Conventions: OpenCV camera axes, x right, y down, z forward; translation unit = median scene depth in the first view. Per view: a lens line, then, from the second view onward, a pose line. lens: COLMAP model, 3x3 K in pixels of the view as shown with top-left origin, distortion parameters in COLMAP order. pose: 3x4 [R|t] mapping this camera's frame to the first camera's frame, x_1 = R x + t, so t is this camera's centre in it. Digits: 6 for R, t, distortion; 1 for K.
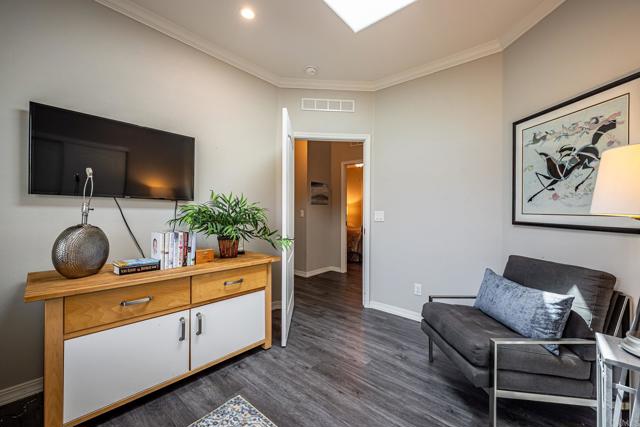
lens RADIAL K [[258.7, 0, 319.5], [0, 258.7, 207.6], [0, 0, 1]] dist [-0.000911, -0.000343]
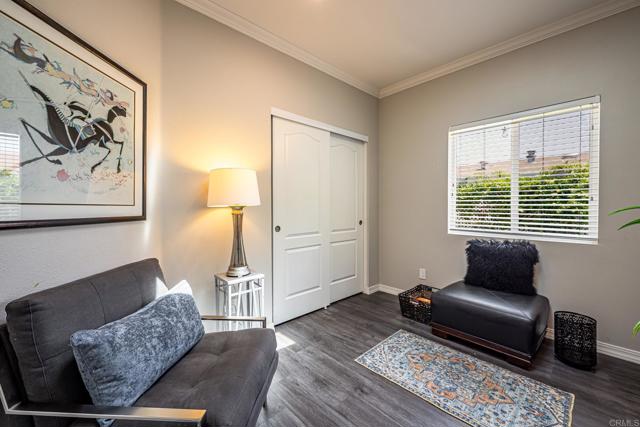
lens RADIAL K [[258.7, 0, 319.5], [0, 258.7, 207.6], [0, 0, 1]] dist [-0.000911, -0.000343]
pose [[-0.994790, -0.008541, 0.101590, 0.251567], [-0.008808, 0.999959, -0.002180, 0.032082], [-0.101567, -0.003064, -0.994824, 1.624646]]
